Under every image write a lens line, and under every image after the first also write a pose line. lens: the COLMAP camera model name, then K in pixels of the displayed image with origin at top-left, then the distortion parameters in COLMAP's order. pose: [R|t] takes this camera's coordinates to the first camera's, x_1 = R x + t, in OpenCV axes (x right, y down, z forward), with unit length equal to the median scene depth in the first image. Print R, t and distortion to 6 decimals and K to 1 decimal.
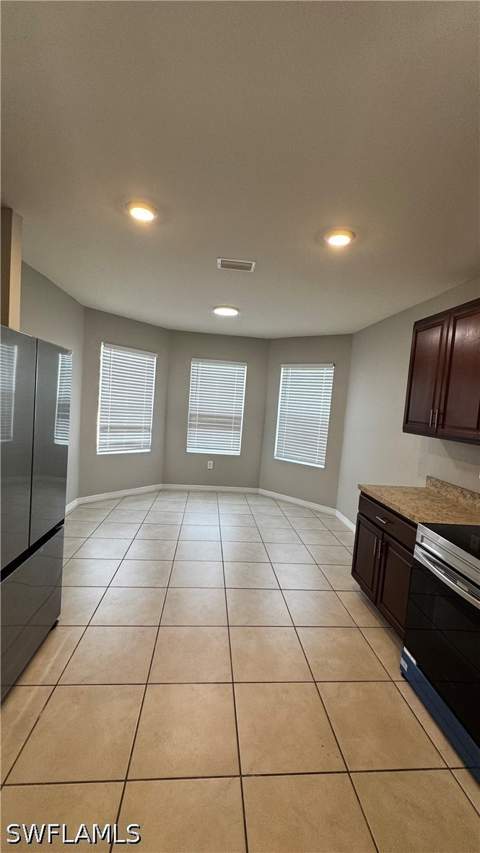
lens RADIAL K [[339.2, 0, 240.0], [0, 339.2, 426.5], [0, 0, 1]] dist [-0.001085, 0.000352]
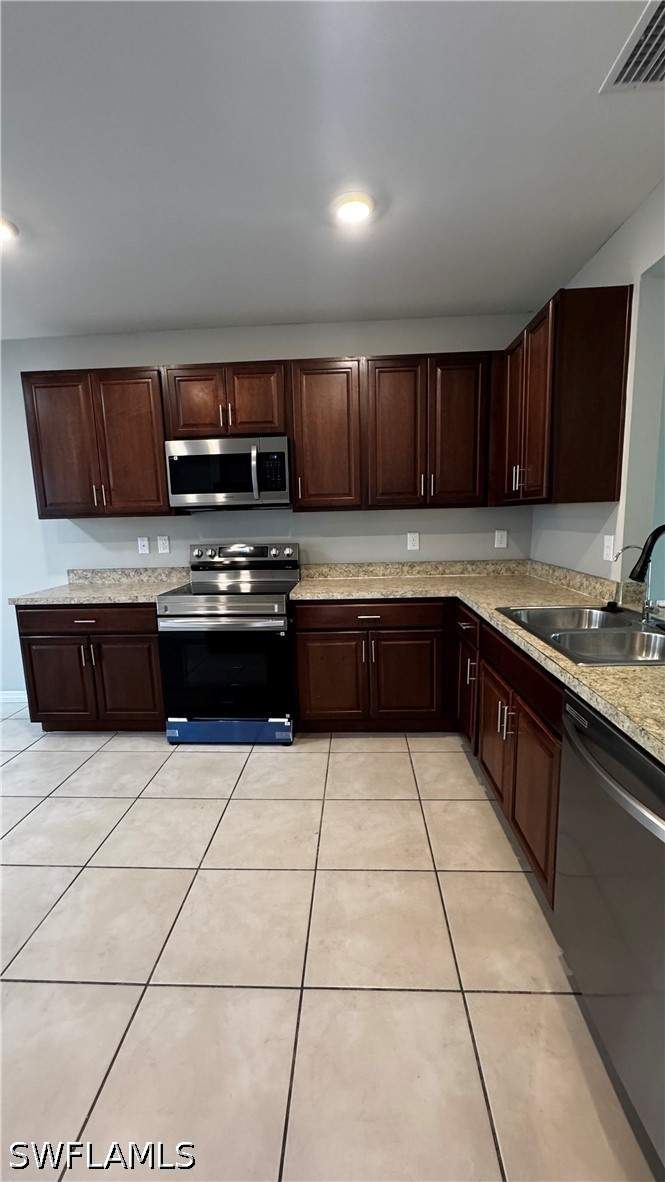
lens RADIAL K [[470.1, 0, 332.5], [0, 470.1, 591.0], [0, 0, 1]] dist [-0.001085, 0.000352]
pose [[0.142045, -0.232264, 0.962225, -0.669351], [0.112776, 0.969549, 0.217384, 0.023495], [-0.983415, 0.077638, 0.163913, 0.232404]]
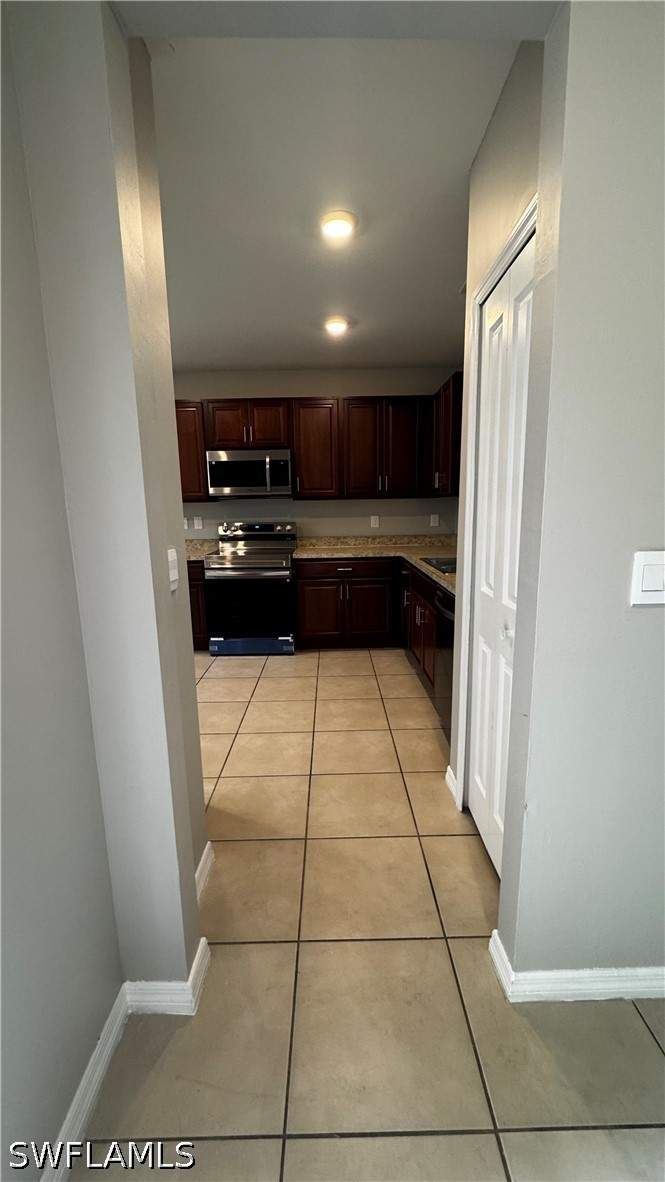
lens RADIAL K [[470.1, 0, 332.5], [0, 470.1, 591.0], [0, 0, 1]] dist [-0.001085, 0.000352]
pose [[0.087335, -0.253494, 0.963386, -1.346271], [0.100739, 0.964371, 0.244621, -0.016300], [-0.991072, 0.075687, 0.109760, 0.192965]]
